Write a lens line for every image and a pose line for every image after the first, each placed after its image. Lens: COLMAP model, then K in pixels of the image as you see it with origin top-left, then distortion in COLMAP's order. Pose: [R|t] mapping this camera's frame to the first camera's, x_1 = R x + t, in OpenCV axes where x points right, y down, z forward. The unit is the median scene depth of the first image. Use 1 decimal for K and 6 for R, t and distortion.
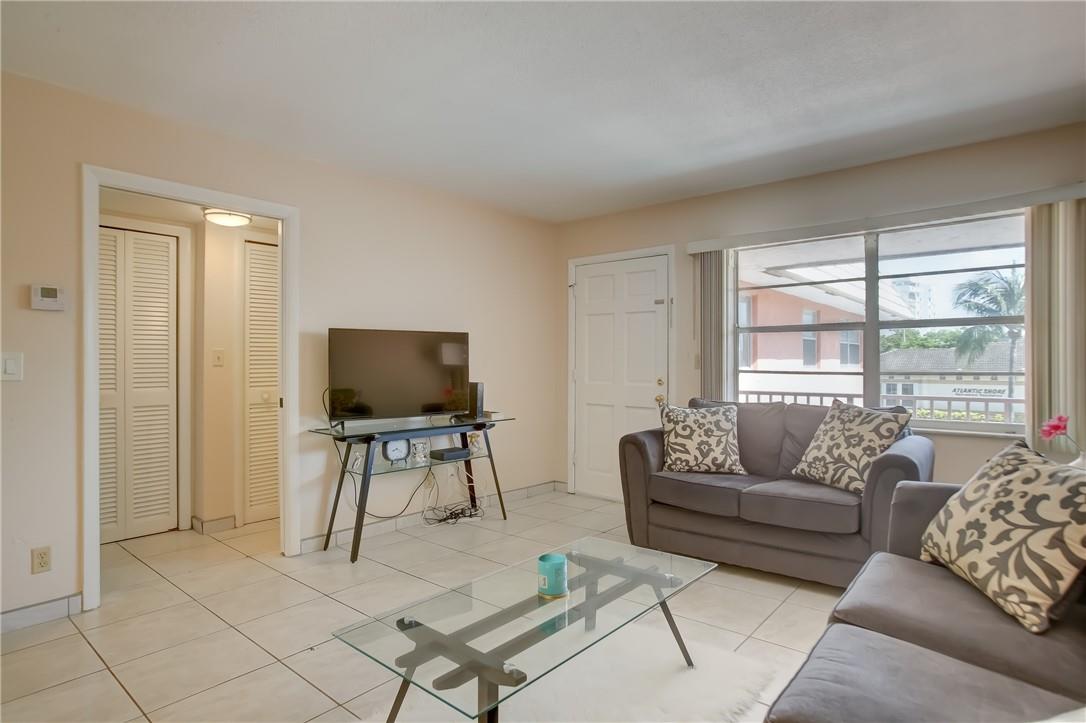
lens RADIAL K [[581.7, 0, 543.0], [0, 581.7, 361.5], [0, 0, 1]] dist [-0.031343, 0.017904]
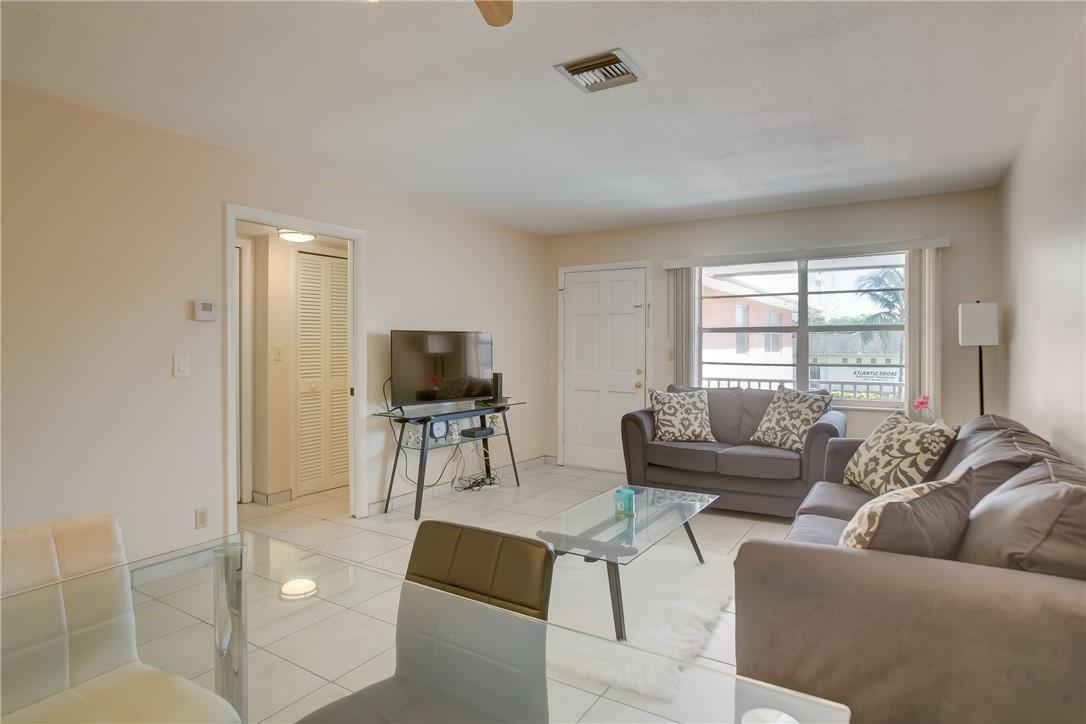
lens RADIAL K [[606.4, 0, 545.8], [0, 606.4, 346.6], [0, 0, 1]] dist [-0.028213, -0.000296]
pose [[0.989163, 0.000946, 0.146819, -0.236626], [-0.001627, 0.999988, 0.004519, -0.029513], [-0.146813, -0.004709, 0.989153, -0.310399]]
